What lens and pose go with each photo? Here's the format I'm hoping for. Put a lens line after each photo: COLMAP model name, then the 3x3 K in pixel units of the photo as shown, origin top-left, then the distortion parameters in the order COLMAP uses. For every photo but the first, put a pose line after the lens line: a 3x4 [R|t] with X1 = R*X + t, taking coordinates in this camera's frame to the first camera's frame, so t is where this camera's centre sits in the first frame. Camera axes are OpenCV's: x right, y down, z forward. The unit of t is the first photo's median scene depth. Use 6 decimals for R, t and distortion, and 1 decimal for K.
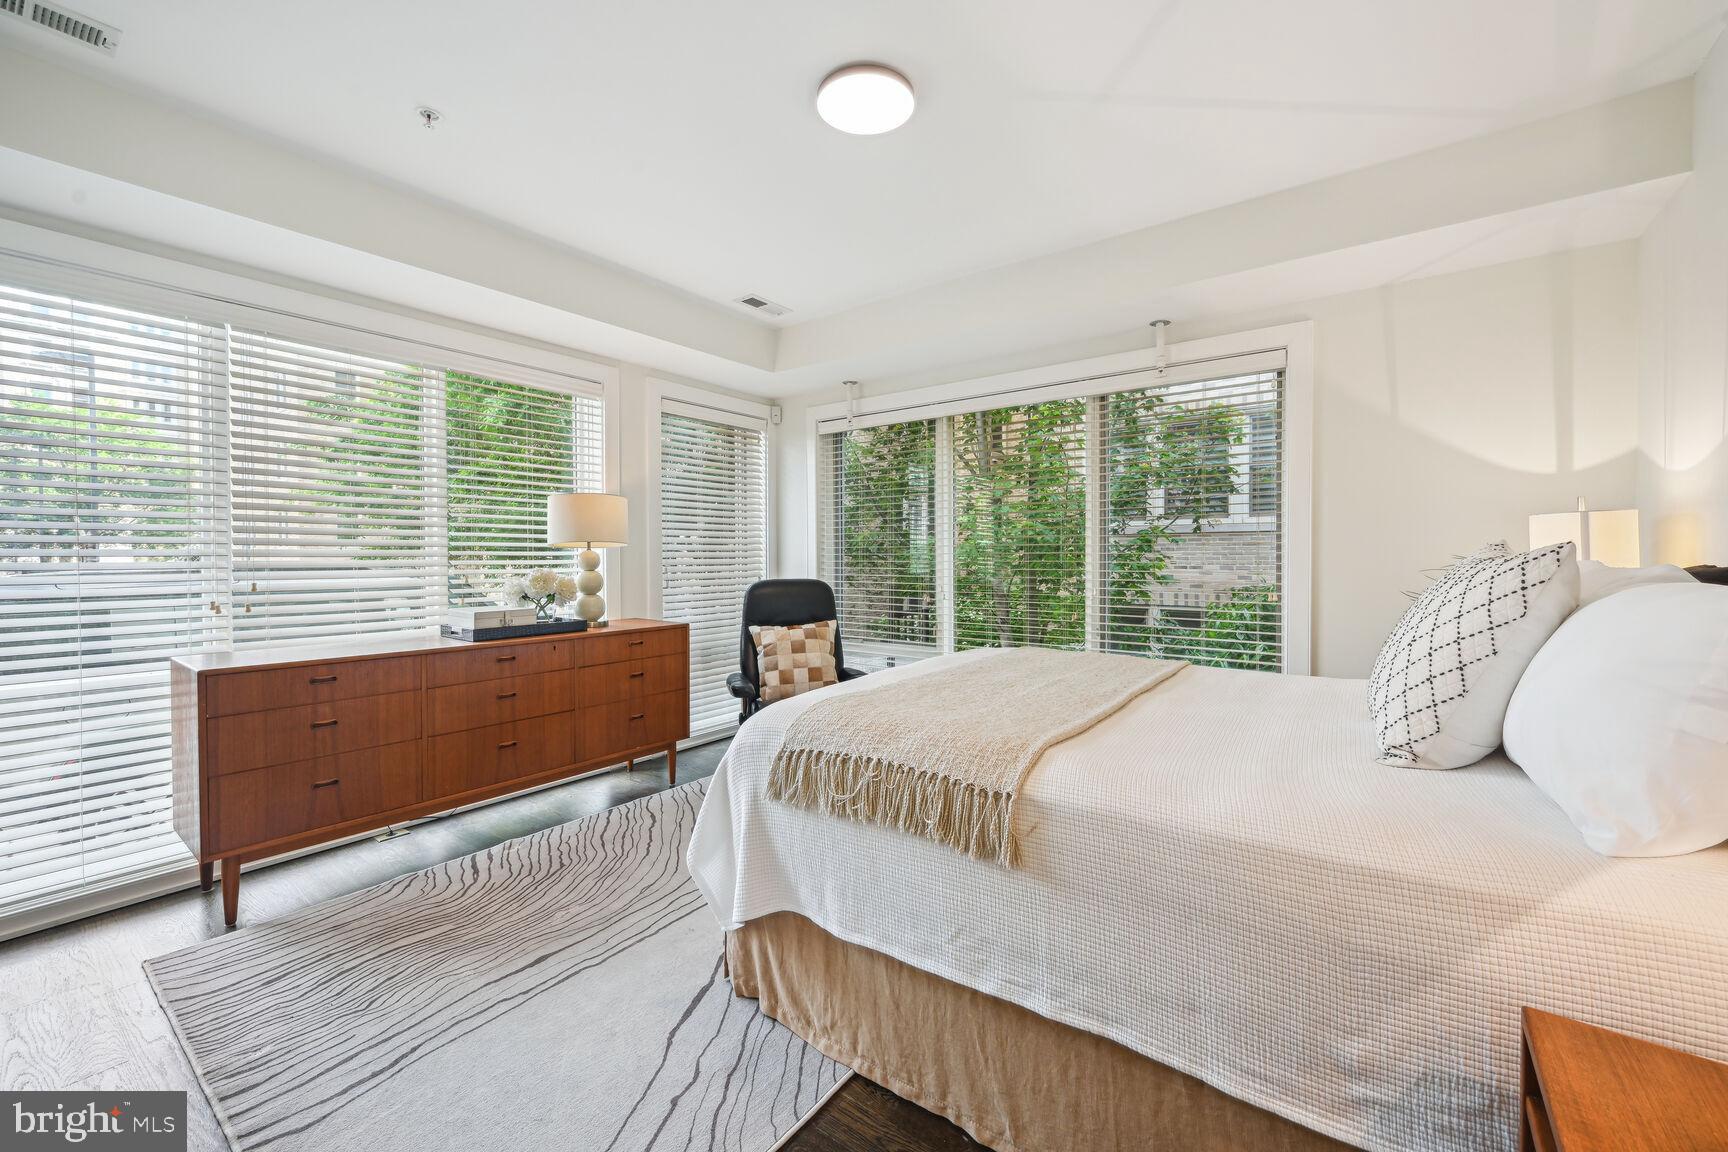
lens RADIAL K [[686.6, 0, 838.2], [0, 686.6, 560.6], [0, 0, 1]] dist [0.000549, 0.000041]
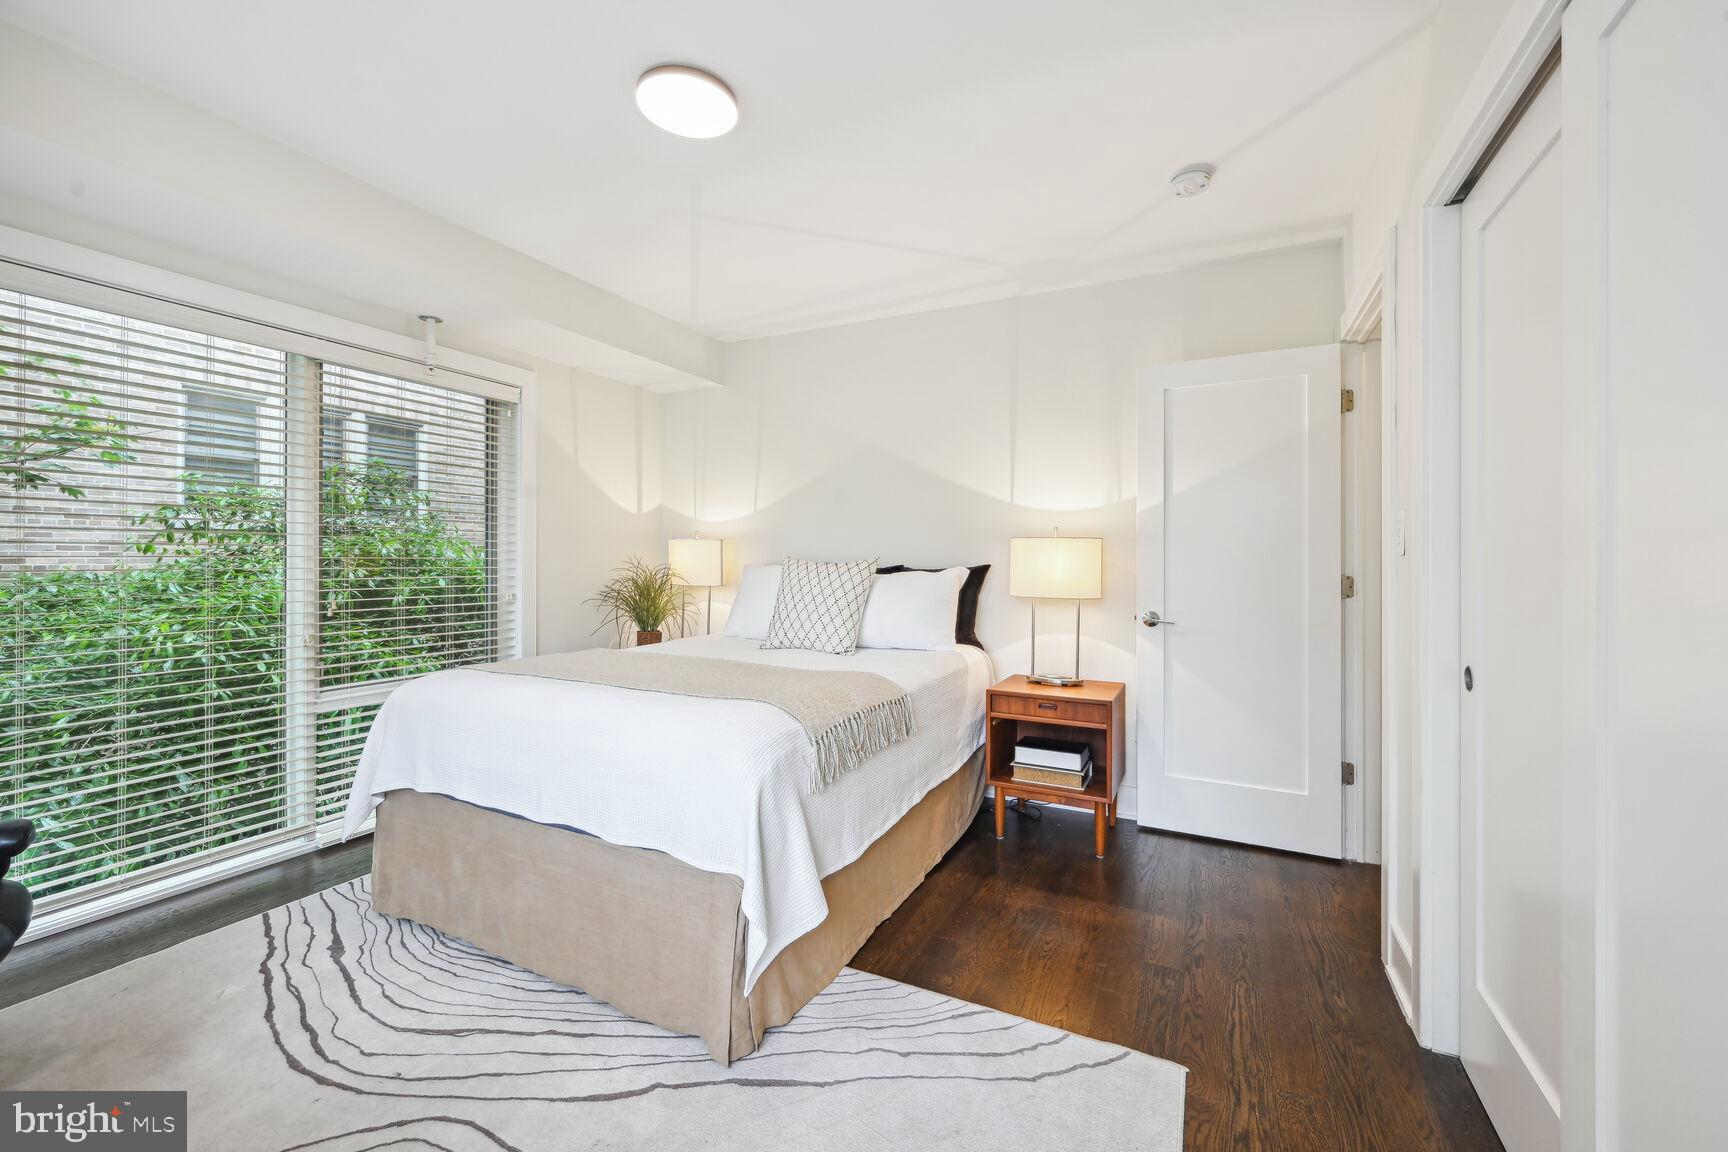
lens RADIAL K [[697.1, 0, 868.6], [0, 697.1, 559.8], [0, 0, 1]] dist [-0.000549, 0.000775]
pose [[-0.198774, -0.001189, 0.980045, -0.607131], [0.004636, 0.999987, 0.002153, -0.007774], [-0.980034, 0.004972, -0.198766, 0.585762]]
